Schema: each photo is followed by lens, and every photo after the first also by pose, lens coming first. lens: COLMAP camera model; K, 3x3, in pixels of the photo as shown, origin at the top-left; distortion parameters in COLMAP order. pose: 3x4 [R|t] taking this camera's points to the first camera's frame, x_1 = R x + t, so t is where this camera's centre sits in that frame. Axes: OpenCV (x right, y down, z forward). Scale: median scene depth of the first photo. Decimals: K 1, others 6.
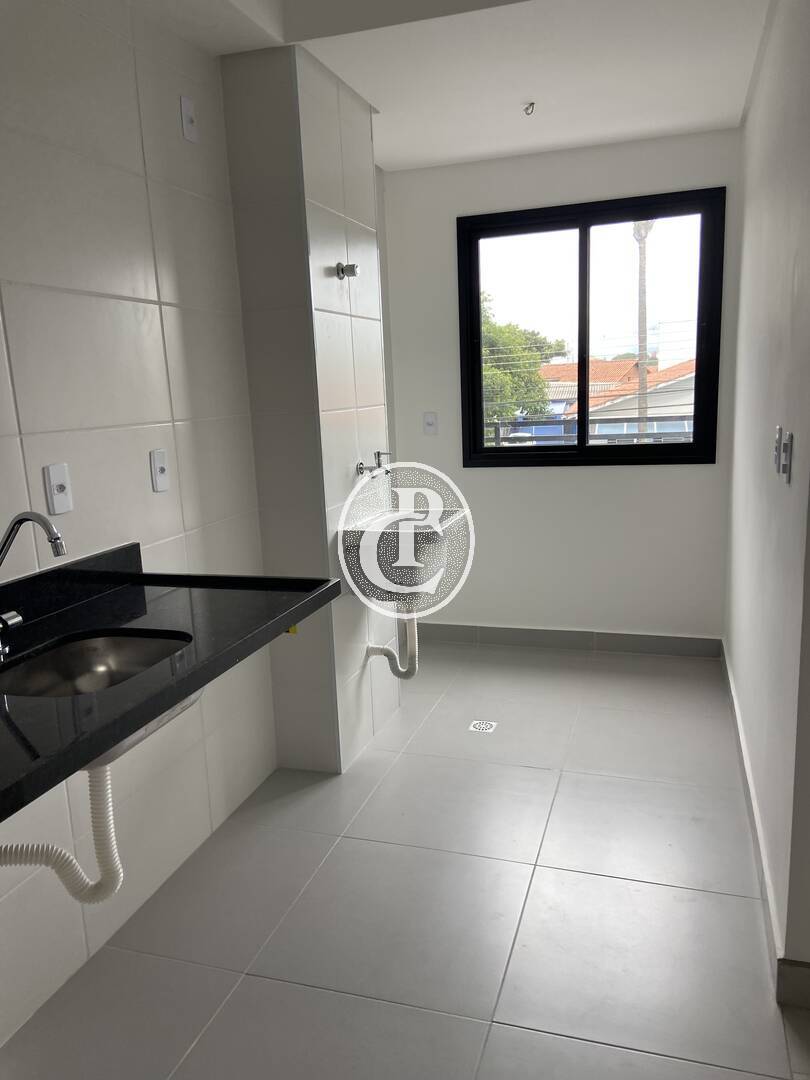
lens RADIAL K [[815.8, 0, 412.4], [0, 815.8, 535.0], [0, 0, 1]] dist [0.147948, -0.190336]
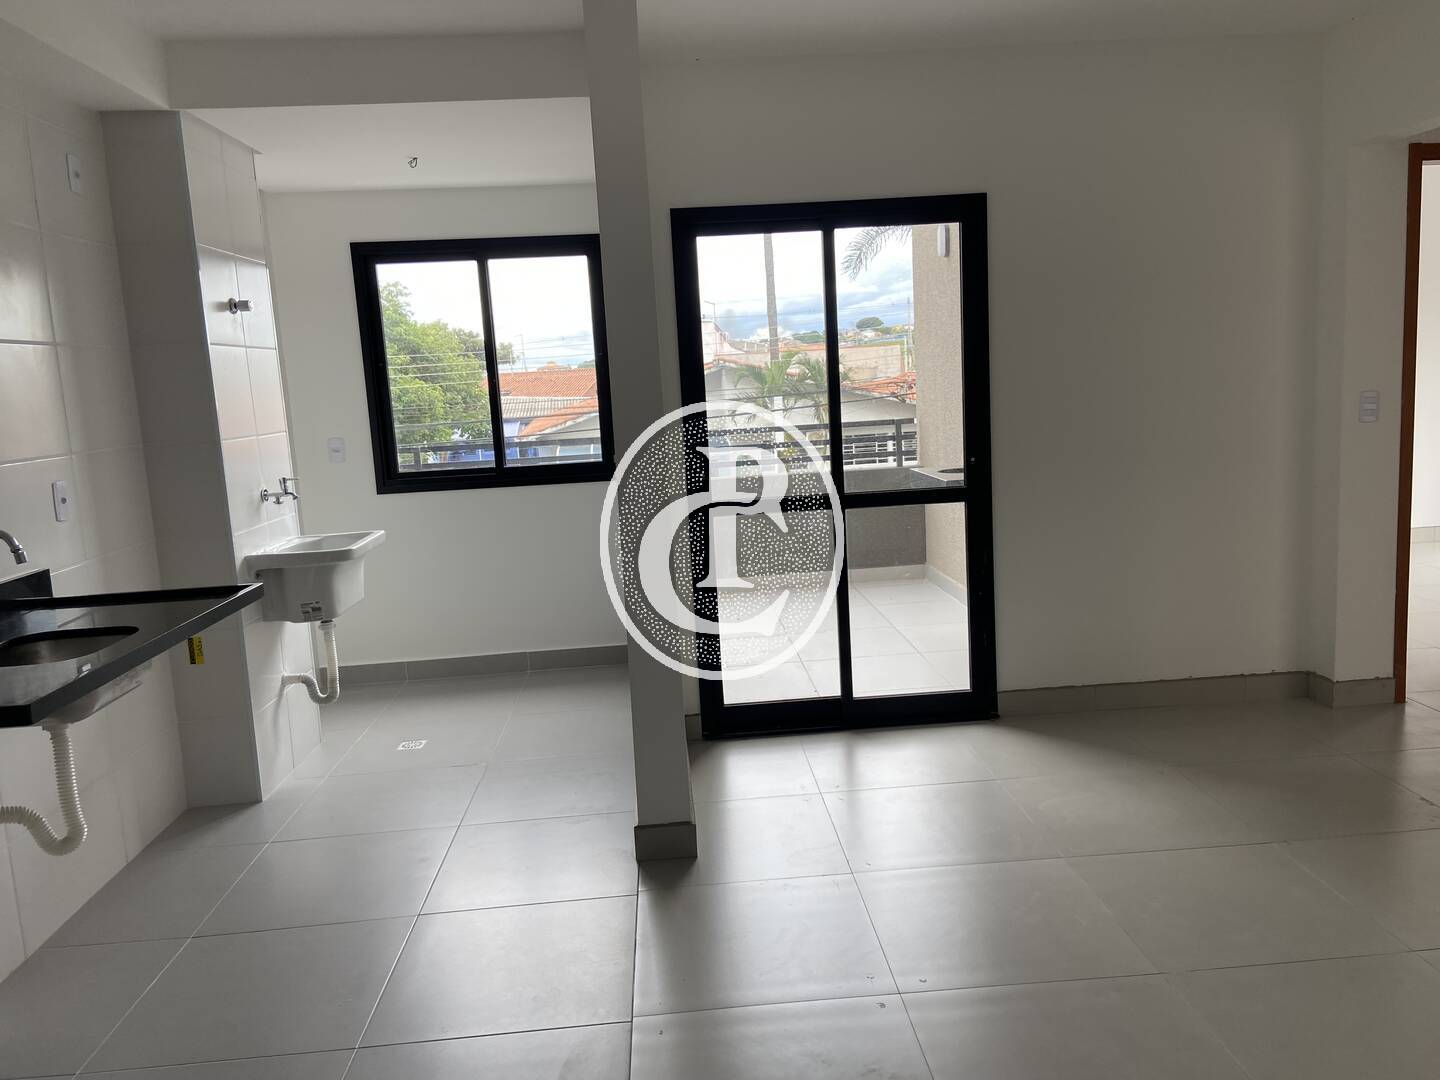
lens RADIAL K [[1087.7, 0, 720.0], [0, 1087.7, 540.0], [0, 0, 1]] dist [0.147948, -0.190336]
pose [[0.936958, -0.059719, 0.344301, -0.011677], [0.077522, 0.996260, -0.038161, 0.065272], [-0.340734, 0.062446, 0.938084, -0.442059]]
